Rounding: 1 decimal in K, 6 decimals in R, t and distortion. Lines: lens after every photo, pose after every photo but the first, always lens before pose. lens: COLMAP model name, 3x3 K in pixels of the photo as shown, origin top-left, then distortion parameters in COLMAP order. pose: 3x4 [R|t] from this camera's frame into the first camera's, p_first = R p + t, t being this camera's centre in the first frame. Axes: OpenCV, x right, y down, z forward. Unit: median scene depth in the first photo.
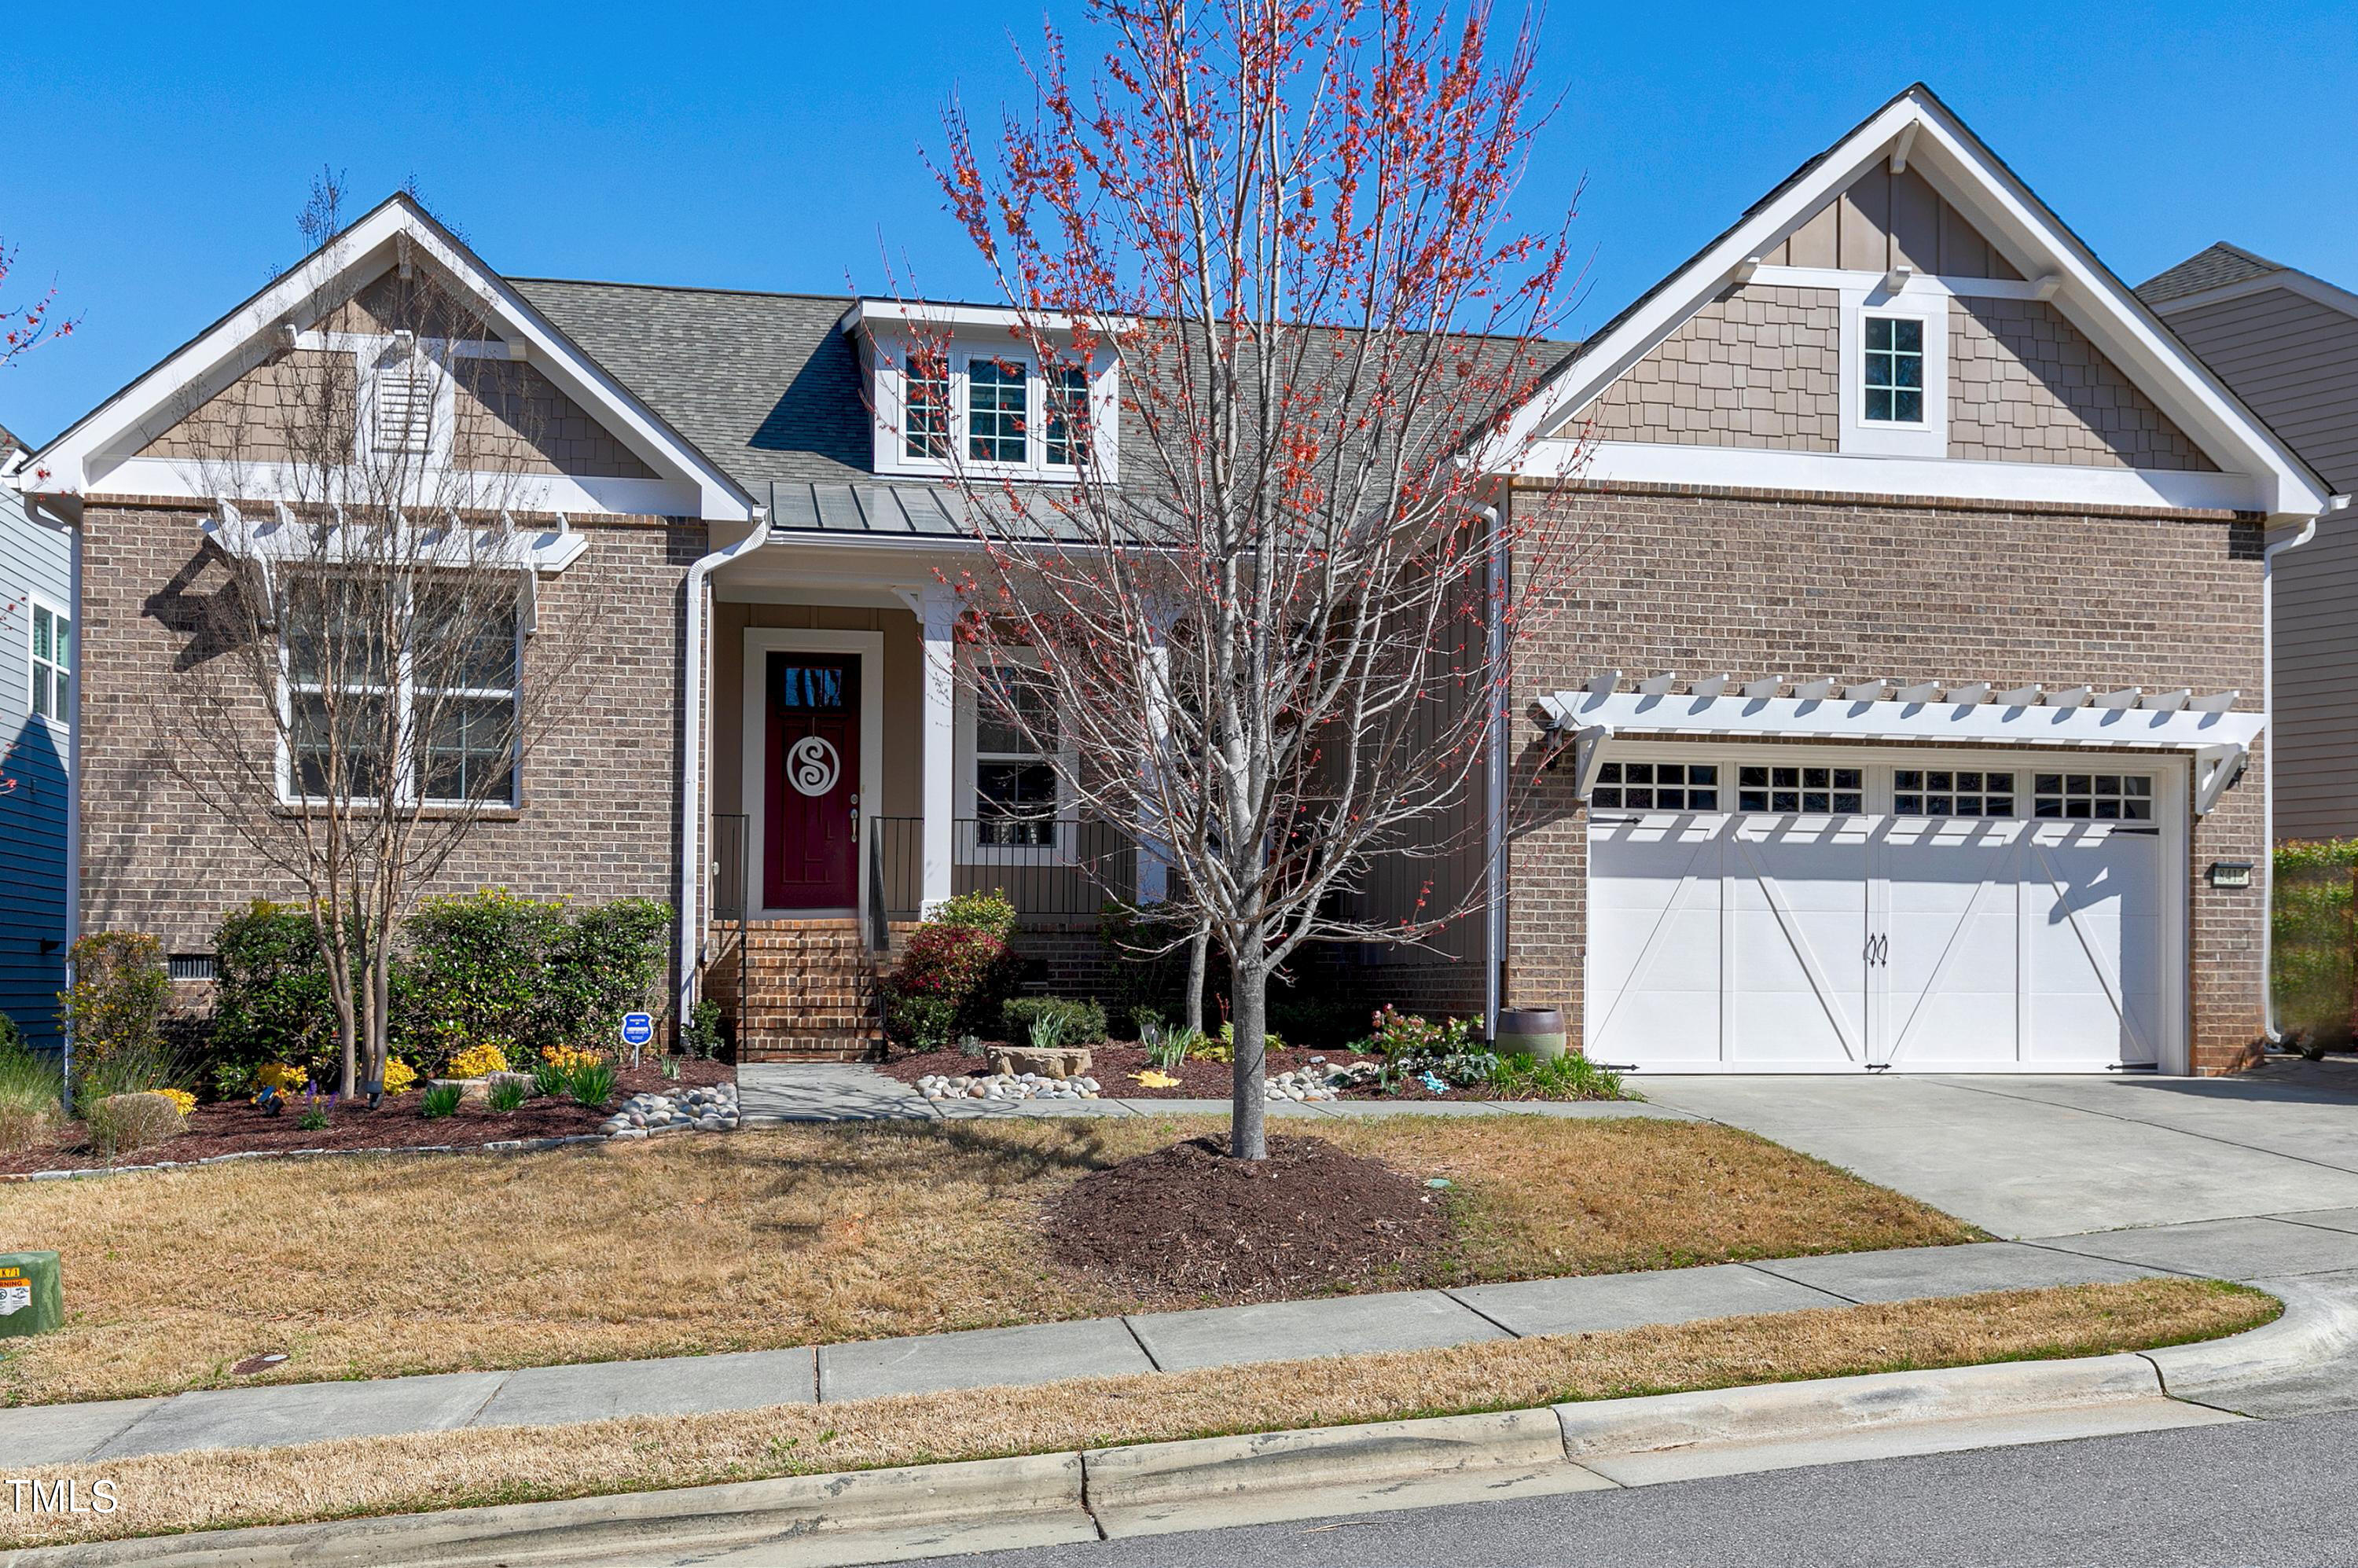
lens RADIAL K [[2243.1, 0, 1184.3], [0, 2243.1, 927.0], [0, 0, 1]] dist [-0.015387, -0.007214]
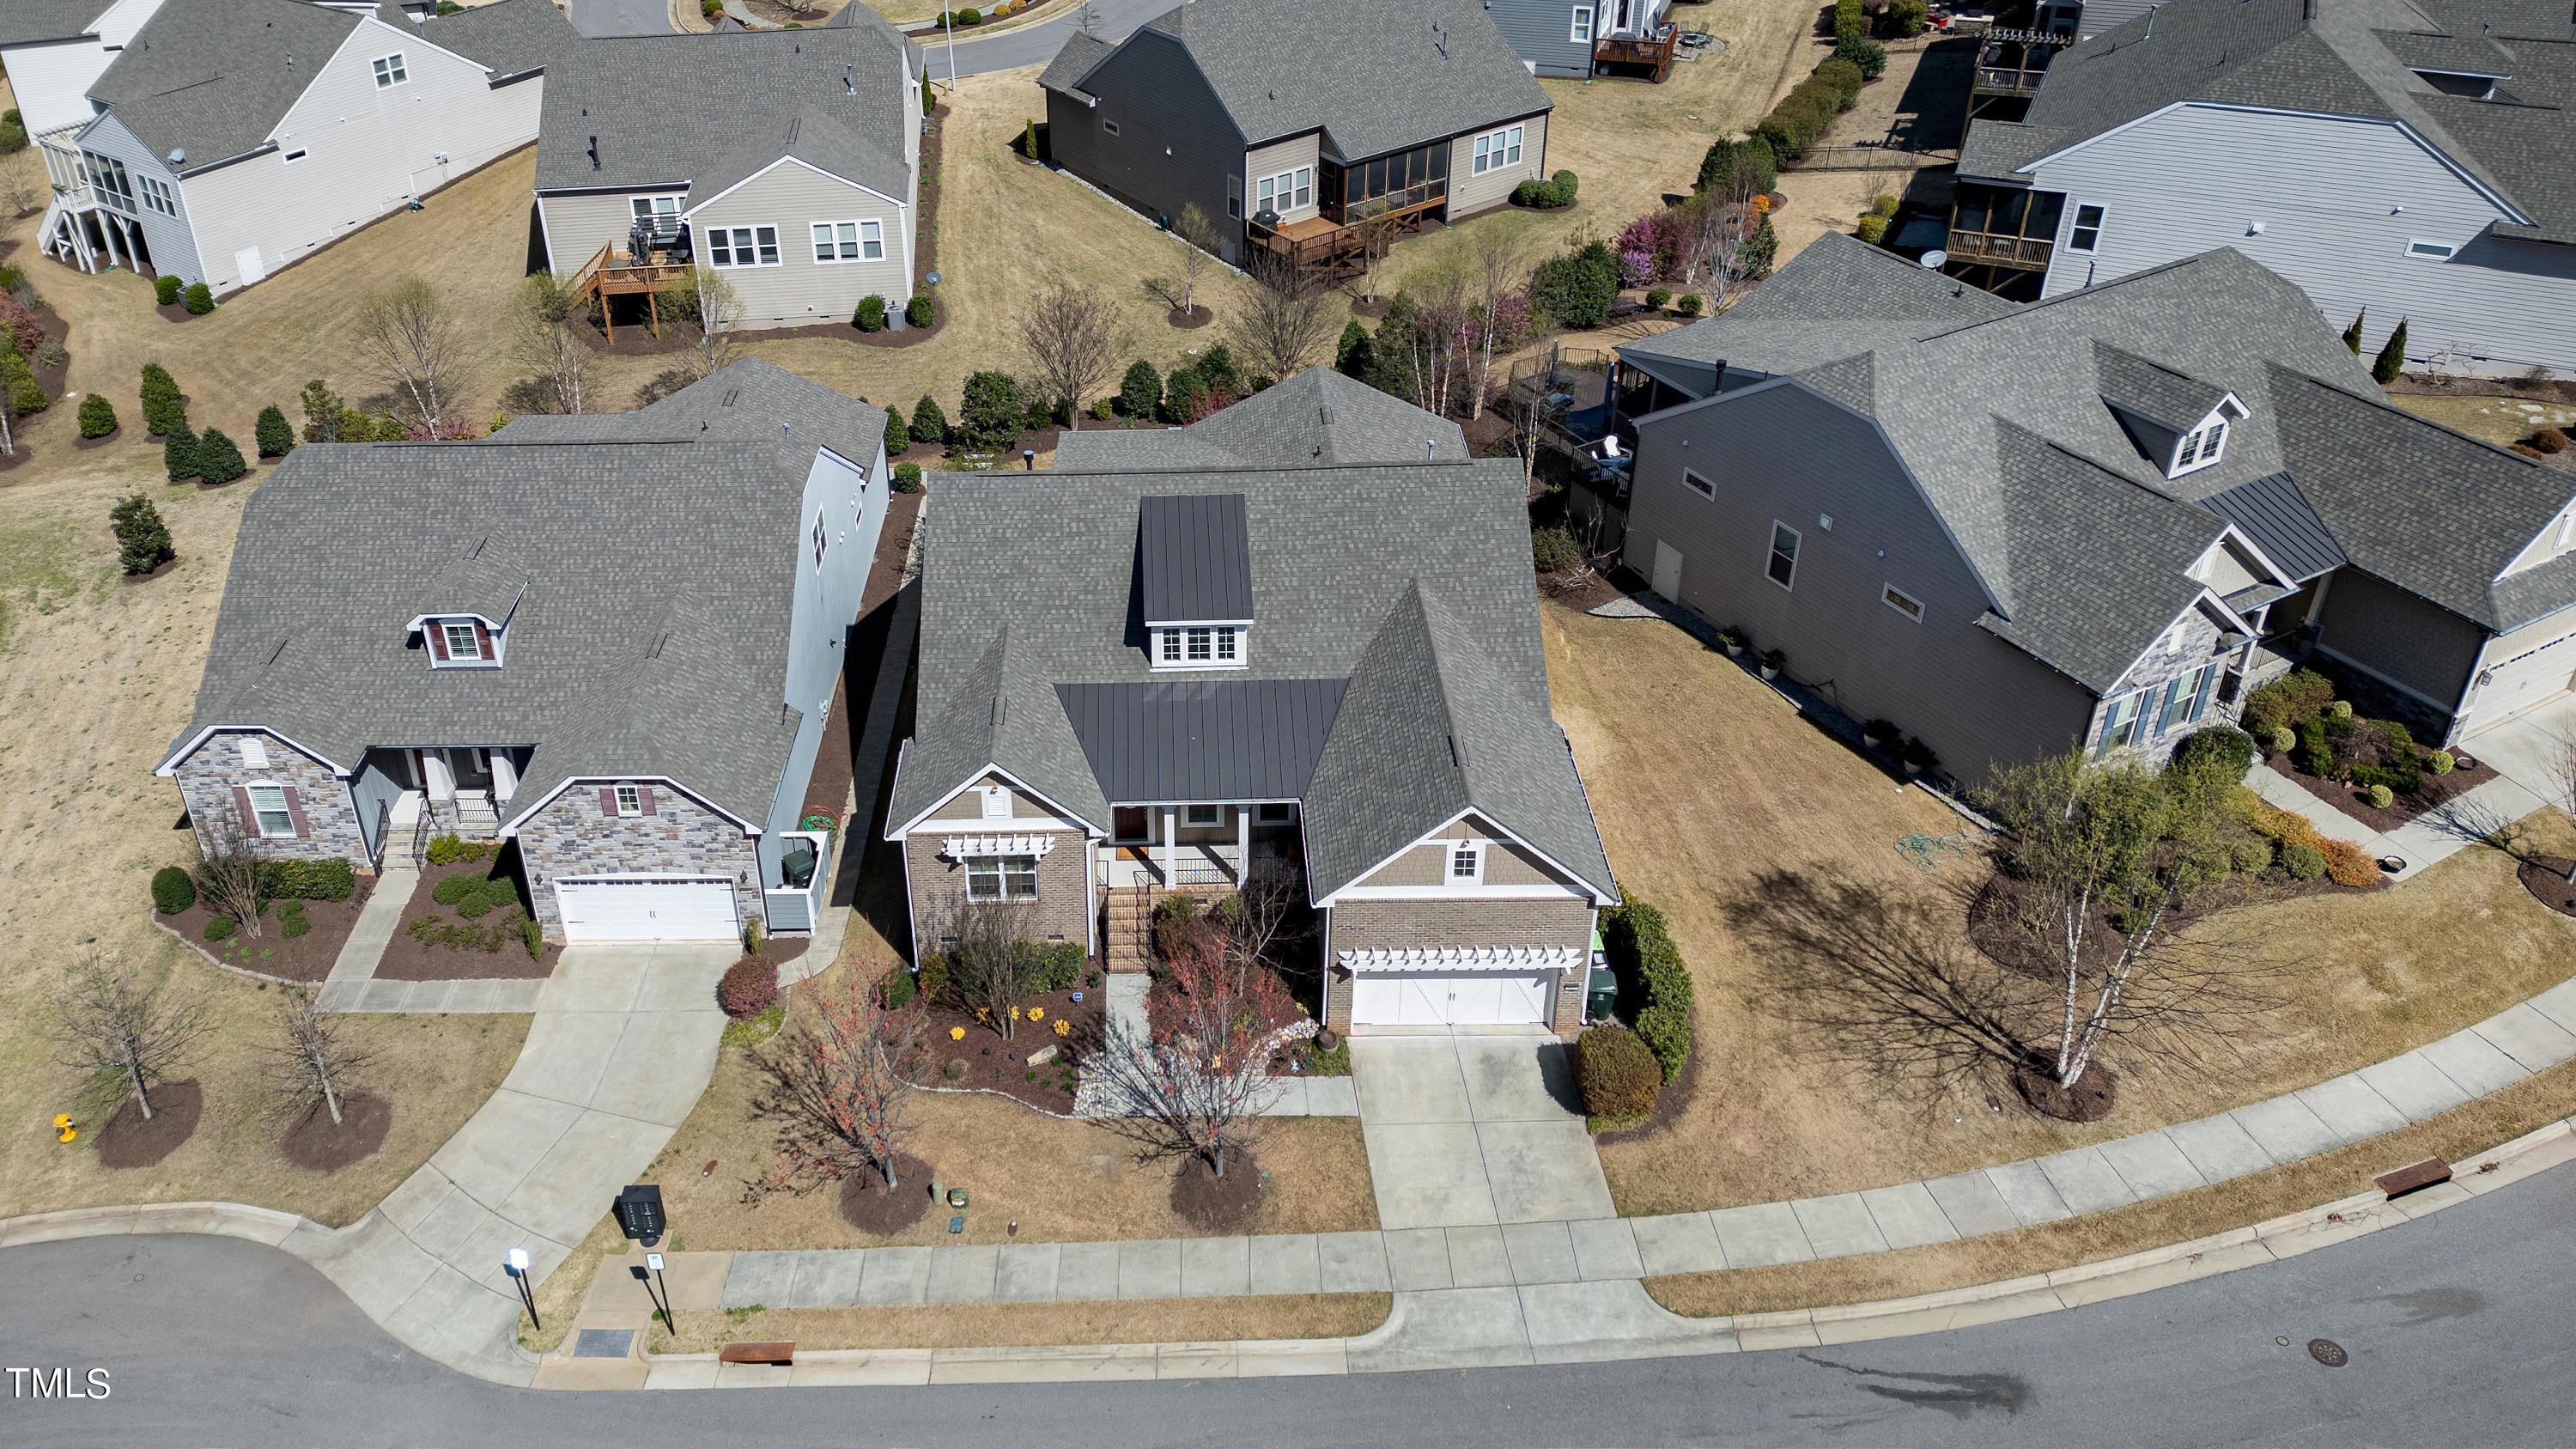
lens RADIAL K [[1847.0, 0, 1123.1], [0, 1847.0, 574.4], [0, 0, 1]] dist [0.067478, -0.057712]
pose [[0.979673, 0.071544, -0.187411, 0.300051], [0.041539, 0.841641, 0.538437, -1.927451], [0.196254, -0.535277, 0.821561, -0.943855]]
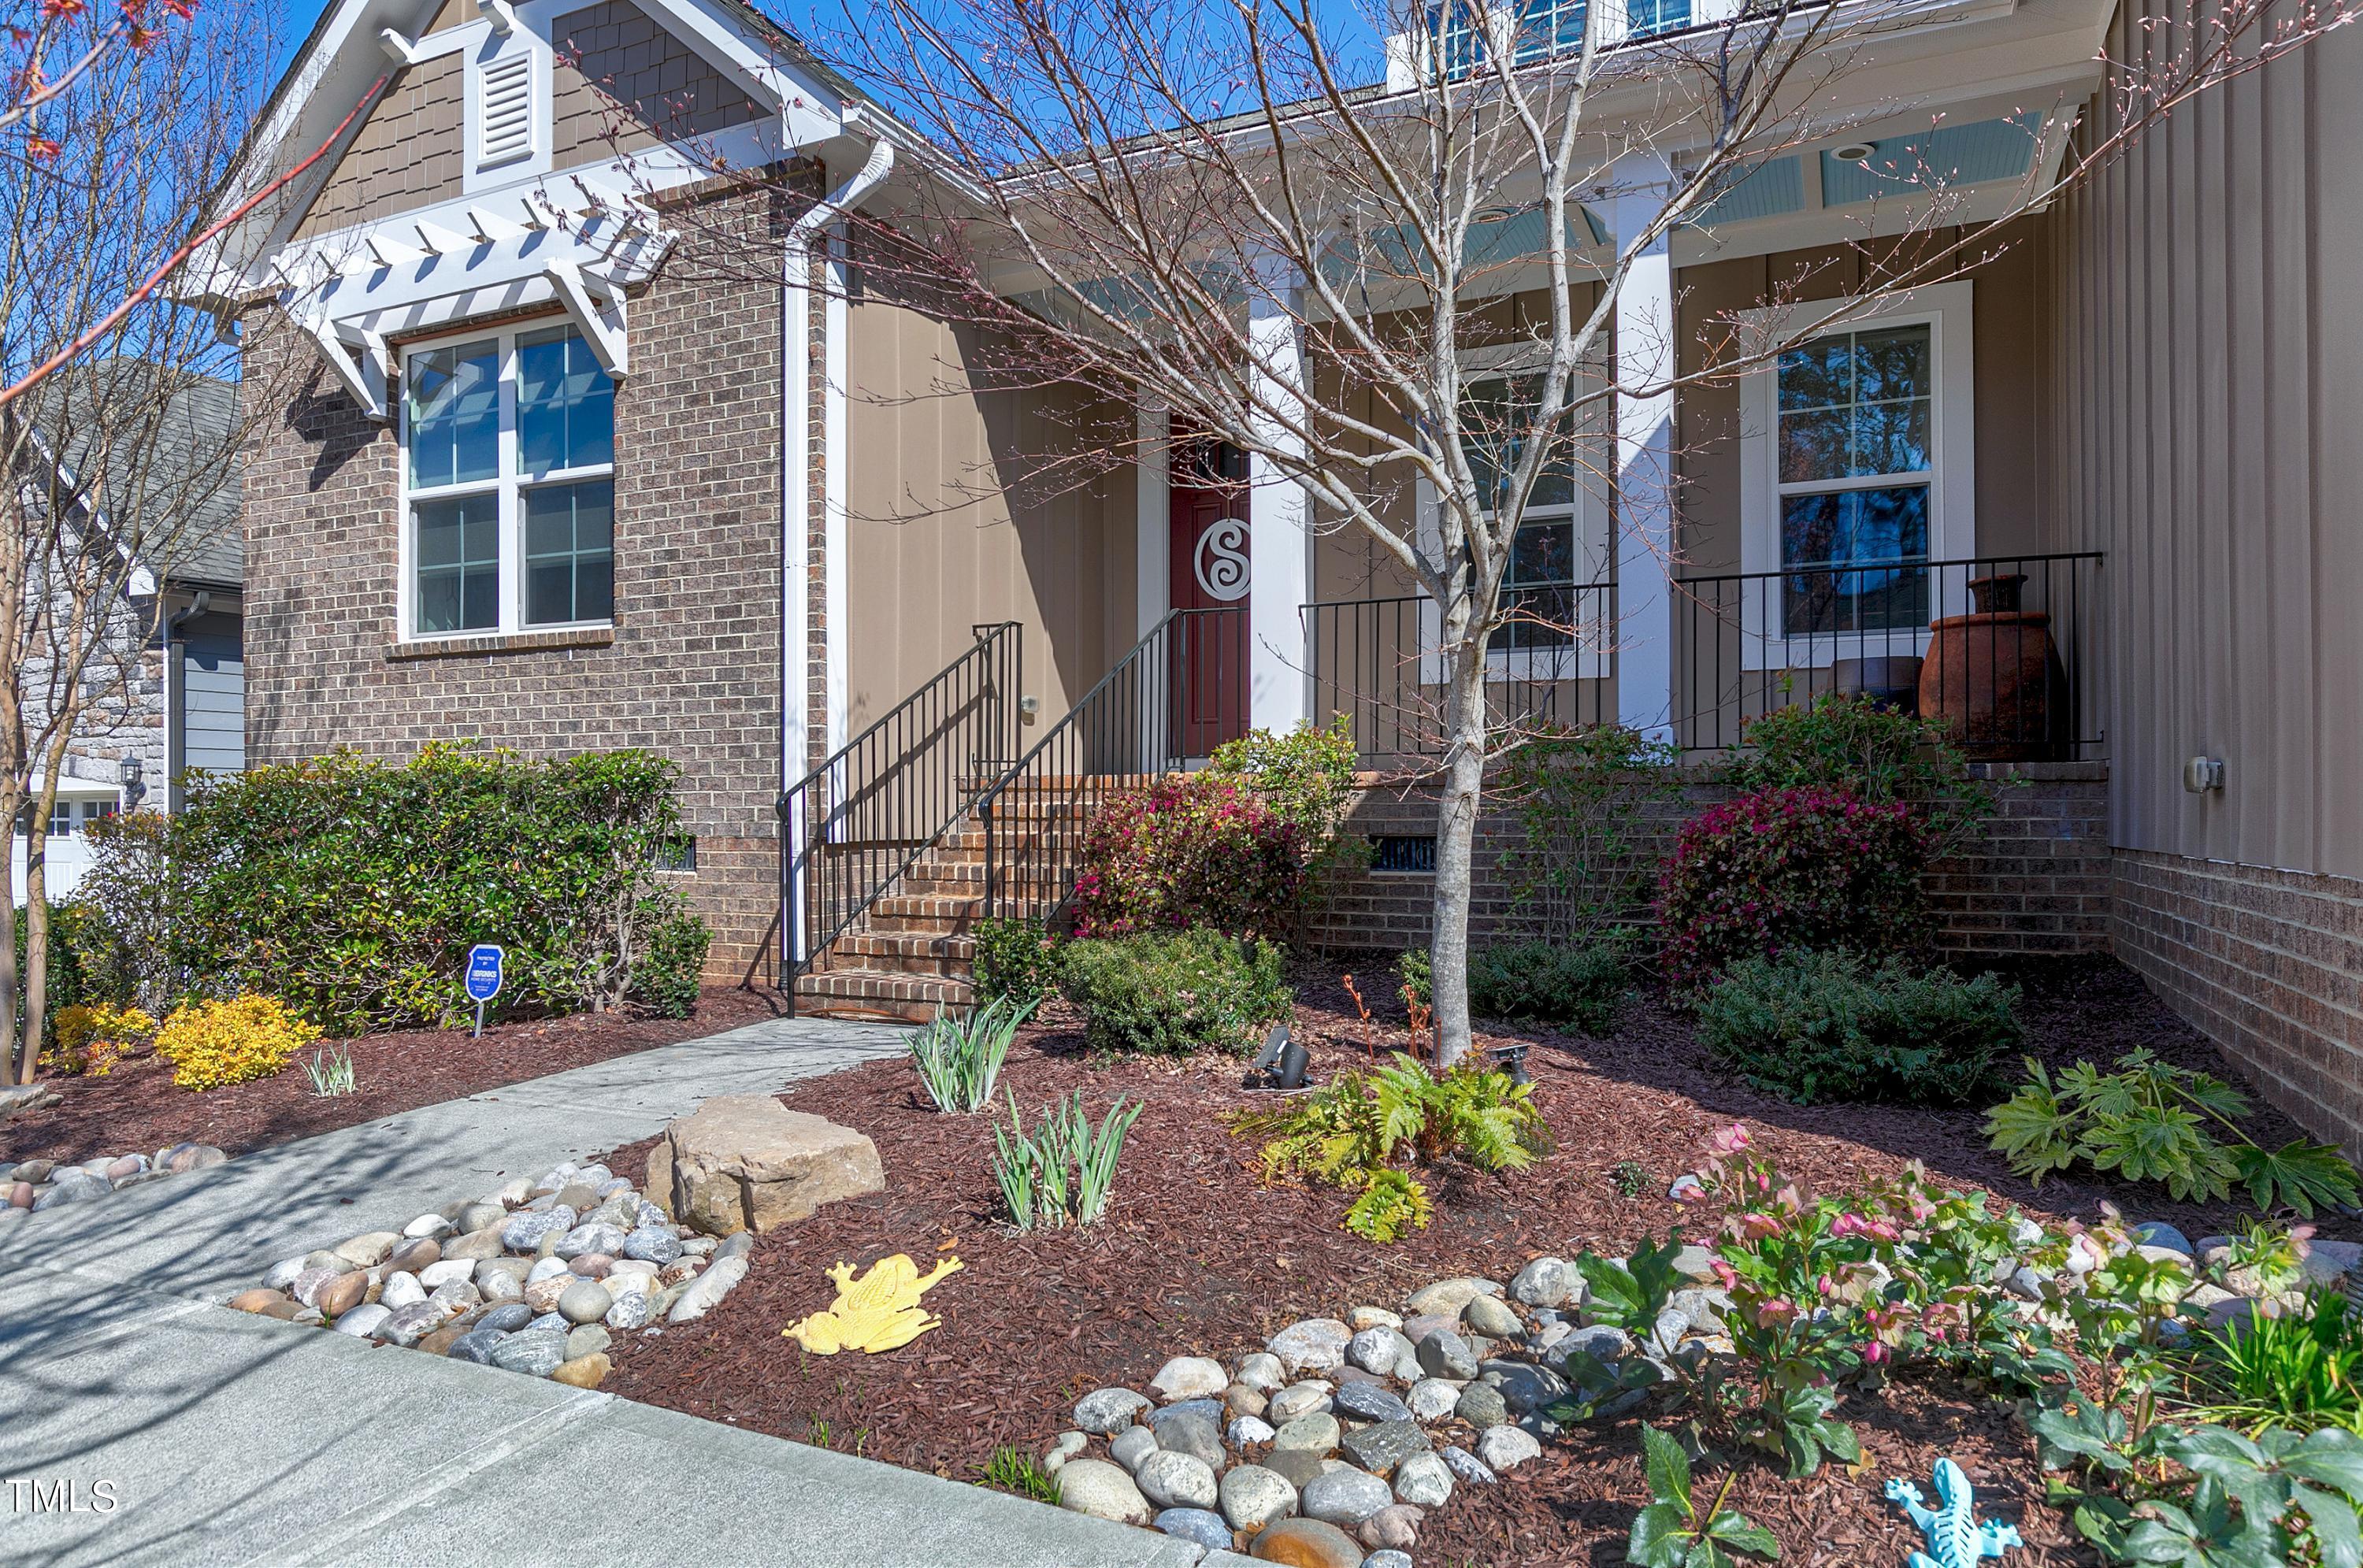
lens RADIAL K [[1442.8, 0, 1181.5], [0, 1442.8, 784.0], [0, 0, 1]] dist [0.003118, 0.000018]
pose [[0.822960, -0.018862, -0.567787, 0.110210], [0.023048, 0.999734, 0.000195, 0.000452], [0.567632, -0.013246, 0.823176, 0.745270]]
